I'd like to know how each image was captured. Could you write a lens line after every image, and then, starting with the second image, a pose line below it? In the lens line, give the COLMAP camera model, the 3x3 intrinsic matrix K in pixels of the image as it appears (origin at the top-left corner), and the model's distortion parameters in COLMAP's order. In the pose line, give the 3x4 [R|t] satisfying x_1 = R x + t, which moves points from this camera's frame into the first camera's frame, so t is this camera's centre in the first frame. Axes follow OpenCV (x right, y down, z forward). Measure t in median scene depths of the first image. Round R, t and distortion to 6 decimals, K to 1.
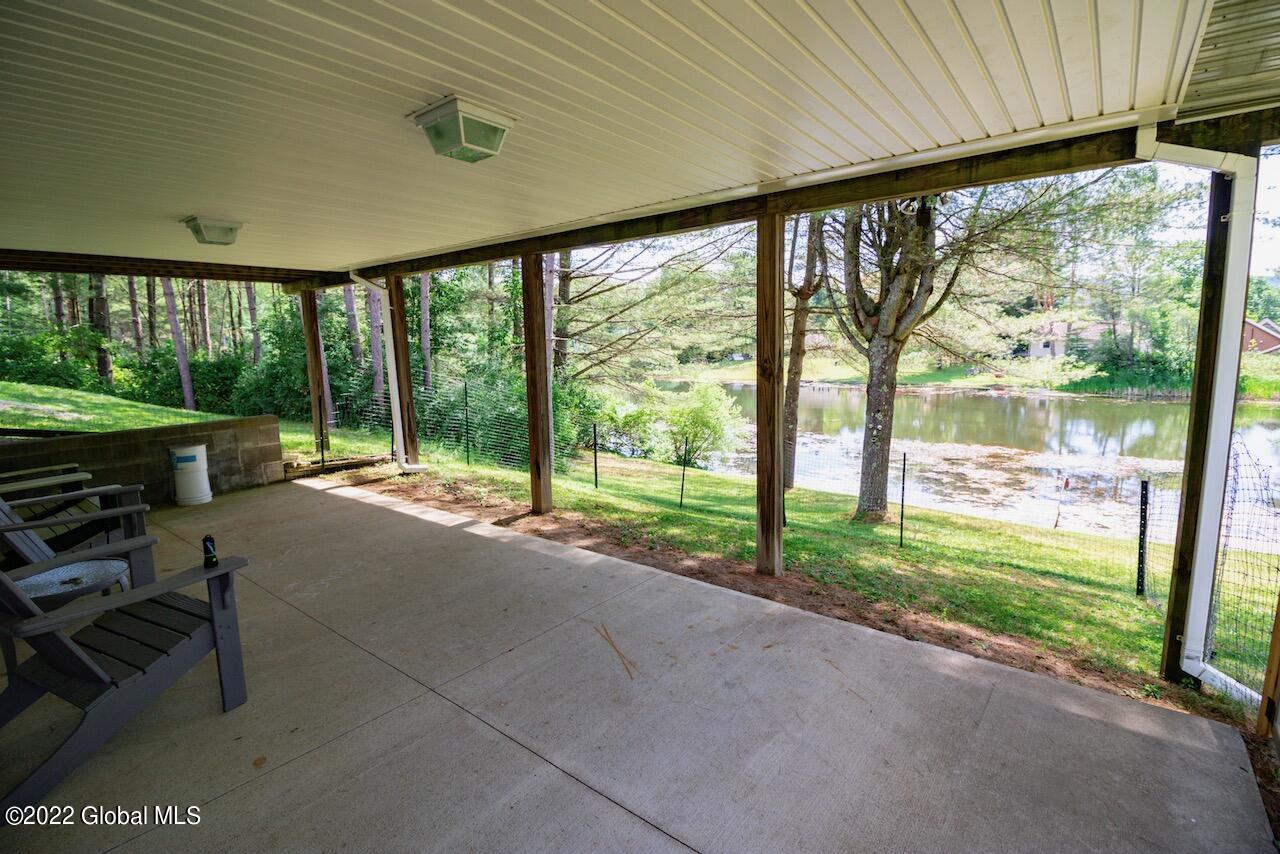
lens RADIAL K [[596.8, 0, 640.0], [0, 596.8, 427.0], [0, 0, 1]] dist [-0.017278, -0.000351]
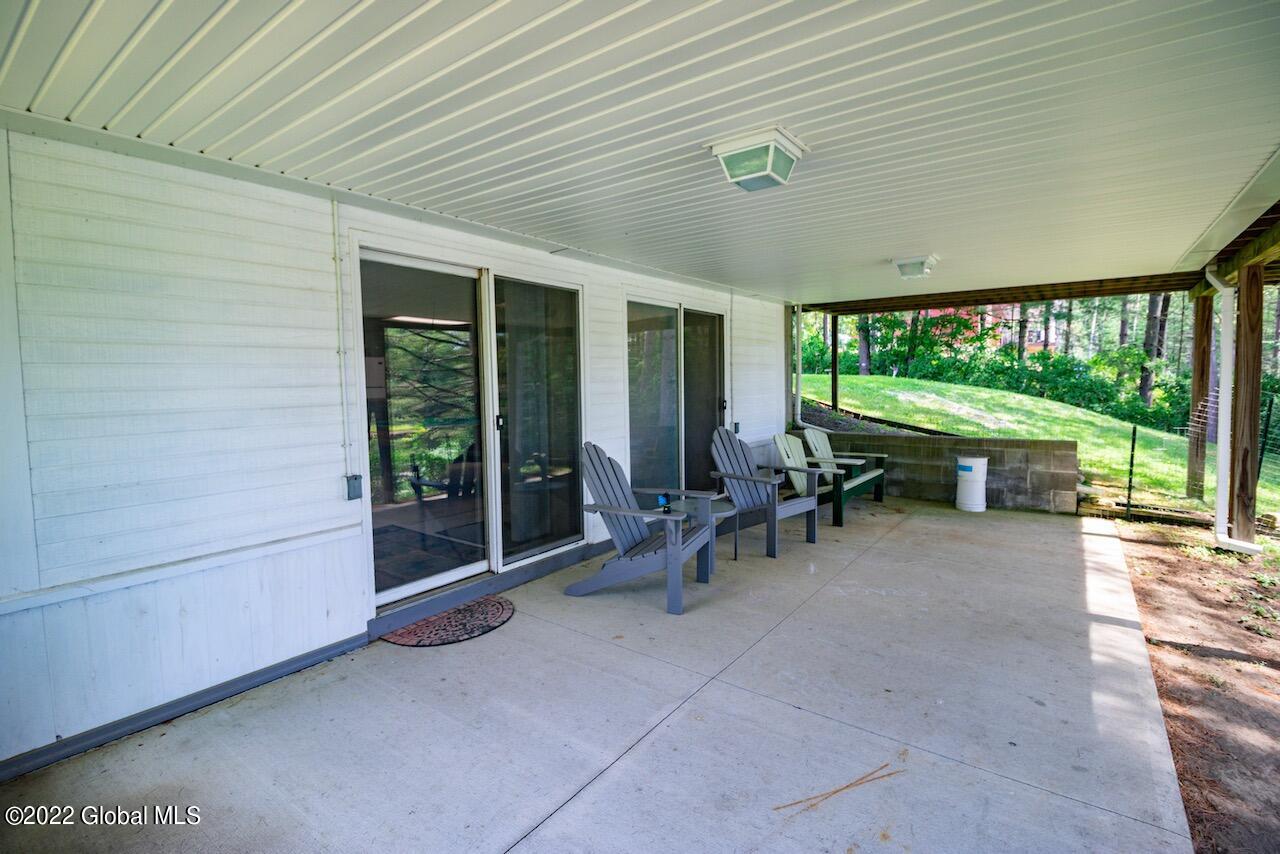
lens RADIAL K [[596.8, 0, 640.0], [0, 596.8, 427.0], [0, 0, 1]] dist [-0.017278, -0.000351]
pose [[0.022240, 0.100858, -0.994652, 0.343532], [-0.129825, 0.986766, 0.097155, -0.054885], [0.991288, 0.126970, 0.035040, 0.370888]]
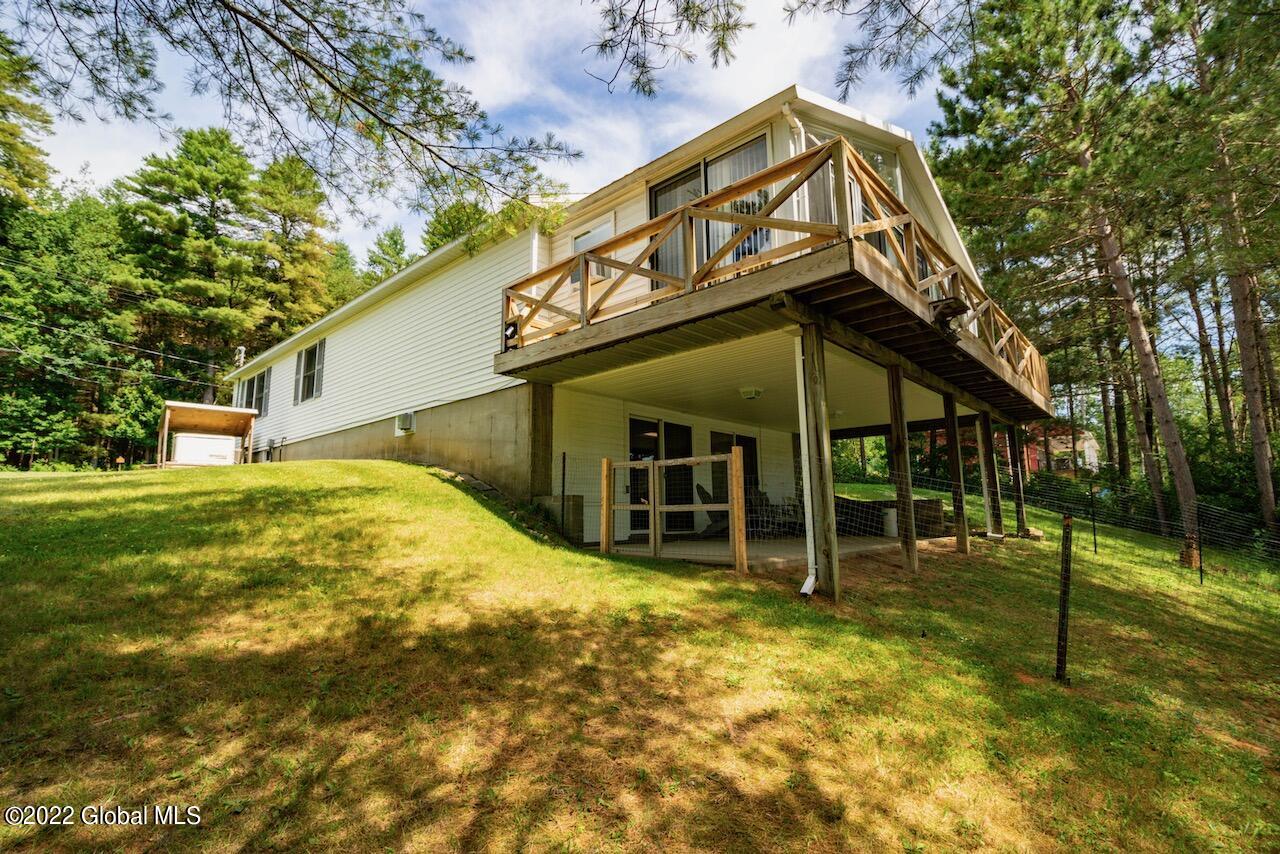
lens RADIAL K [[596.8, 0, 640.0], [0, 596.8, 427.0], [0, 0, 1]] dist [-0.017278, -0.000351]
pose [[-0.073430, -0.123379, -0.989639, 1.550496], [-0.124331, 0.985709, -0.113664, 0.106265], [0.989520, 0.114697, -0.087720, 0.299572]]
